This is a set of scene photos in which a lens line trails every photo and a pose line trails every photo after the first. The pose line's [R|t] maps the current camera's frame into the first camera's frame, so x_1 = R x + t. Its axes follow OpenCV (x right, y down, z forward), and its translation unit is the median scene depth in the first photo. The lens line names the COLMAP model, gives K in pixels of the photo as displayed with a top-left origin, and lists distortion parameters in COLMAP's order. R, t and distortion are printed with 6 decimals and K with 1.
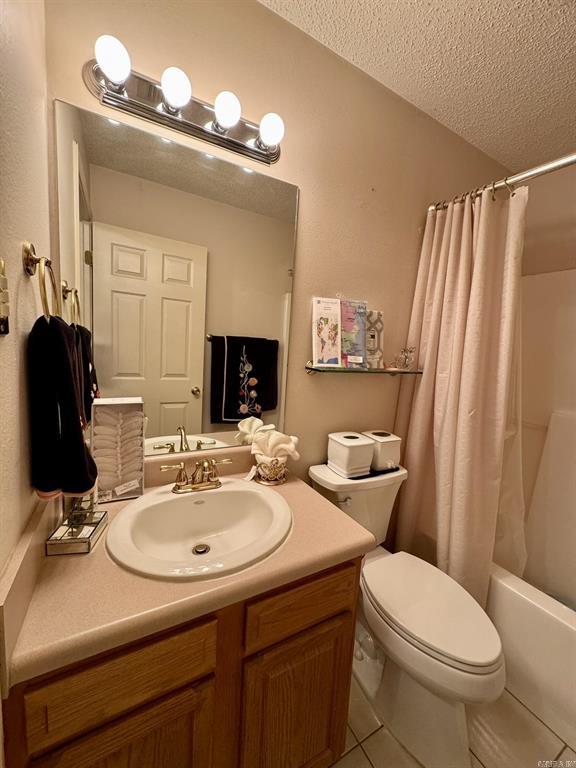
lens RADIAL K [[304.6, 0, 288.3], [0, 304.6, 383.4], [0, 0, 1]] dist [-0.003018, 0.000340]
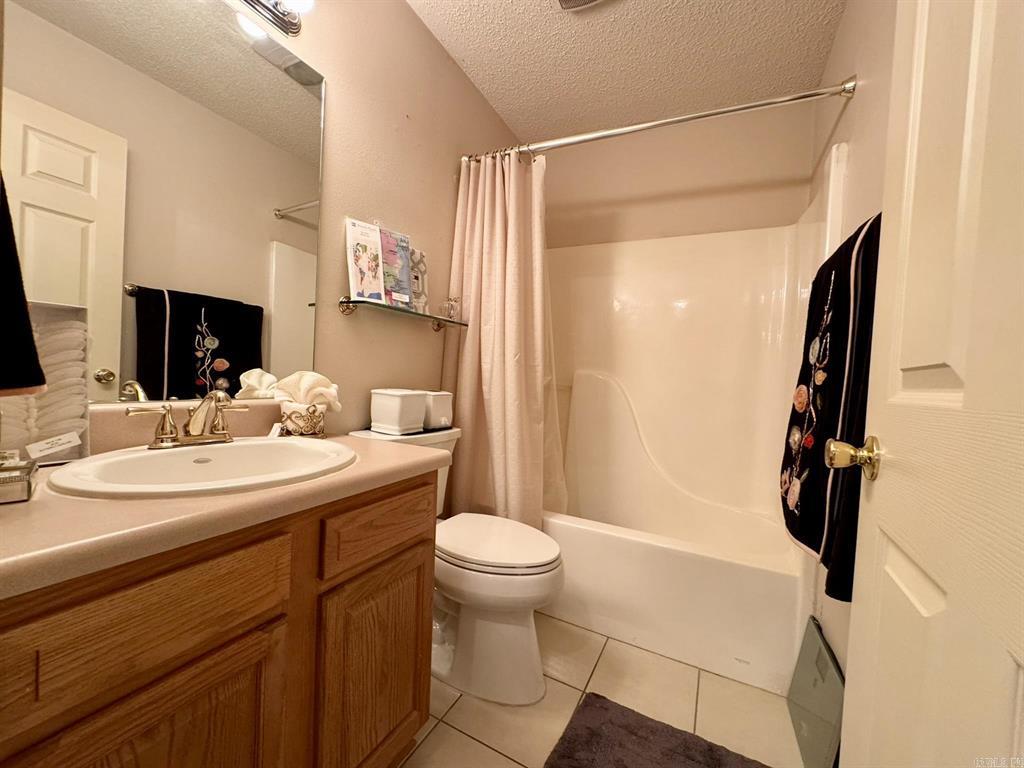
lens RADIAL K [[406.1, 0, 509.4], [0, 406.1, 384.9], [0, 0, 1]] dist [-0.003018, 0.000340]
pose [[0.834533, -0.031659, 0.550047, -0.164224], [0.066089, 0.996891, -0.042894, 0.237235], [-0.546979, 0.072149, 0.834031, -0.111428]]
